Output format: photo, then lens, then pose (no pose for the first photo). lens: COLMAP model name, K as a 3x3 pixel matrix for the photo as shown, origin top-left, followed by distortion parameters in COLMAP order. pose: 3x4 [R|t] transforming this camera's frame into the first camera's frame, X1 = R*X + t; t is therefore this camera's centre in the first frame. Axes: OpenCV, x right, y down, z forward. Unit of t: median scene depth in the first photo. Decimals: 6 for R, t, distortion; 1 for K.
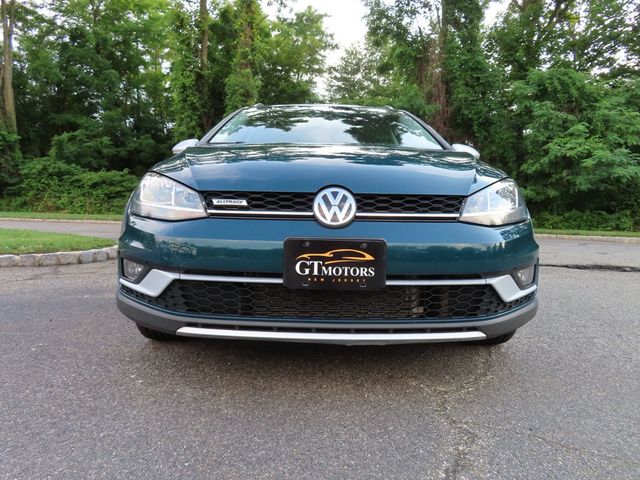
lens RADIAL K [[455.9, 0, 320.3], [0, 455.9, 244.1], [0, 0, 1]] dist [-0.013396, 0.010336]
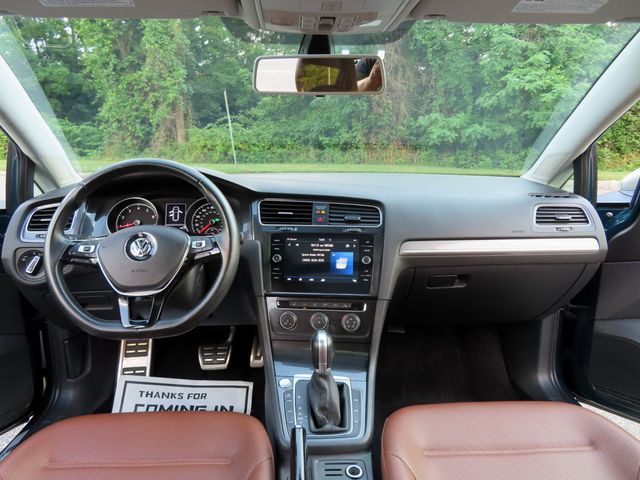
lens RADIAL K [[455.9, 0, 321.1], [0, 455.9, 239.6], [0, 0, 1]] dist [-0.013396, 0.010336]
pose [[0.994835, -0.037291, 0.094406, 0.034247], [0.022796, 0.988393, 0.150198, -0.040709], [-0.098911, -0.147270, 0.984138, 0.094019]]
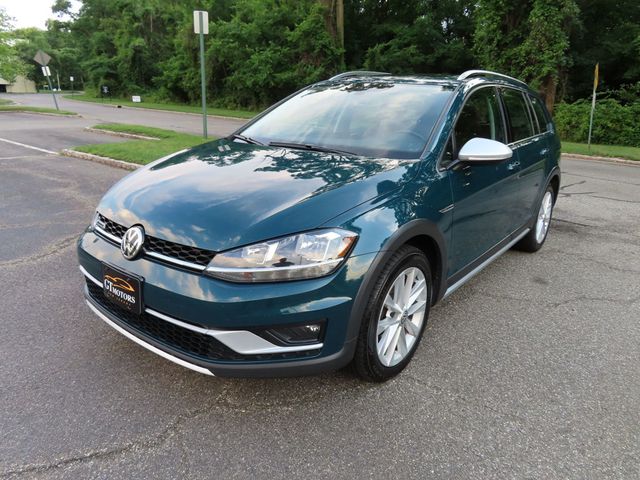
lens RADIAL K [[455.9, 0, 322.9], [0, 455.9, 249.1], [0, 0, 1]] dist [-0.013396, 0.010336]
pose [[0.770680, 0.205259, -0.603259, 0.122845], [-0.066509, 0.967440, 0.244204, -0.041416], [0.633742, -0.148081, 0.759238, 0.035752]]
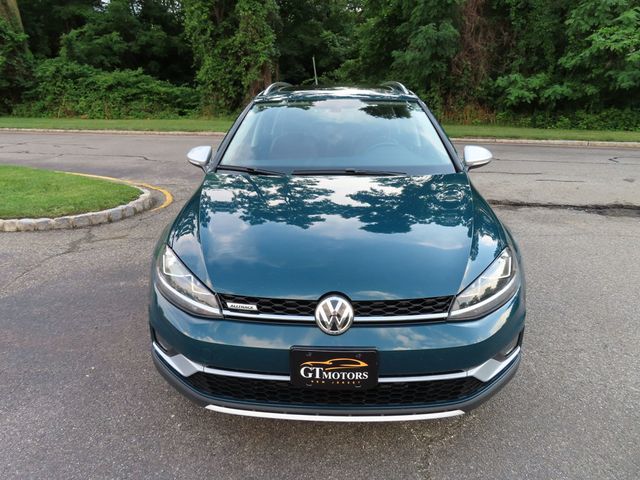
lens RADIAL K [[455.9, 0, 320.3], [0, 455.9, 241.4], [0, 0, 1]] dist [-0.013396, 0.010336]
pose [[0.998531, -0.006941, -0.053740, 0.005914], [0.019917, 0.969349, 0.244879, -0.053283], [0.050393, -0.245589, 0.968063, -0.004705]]
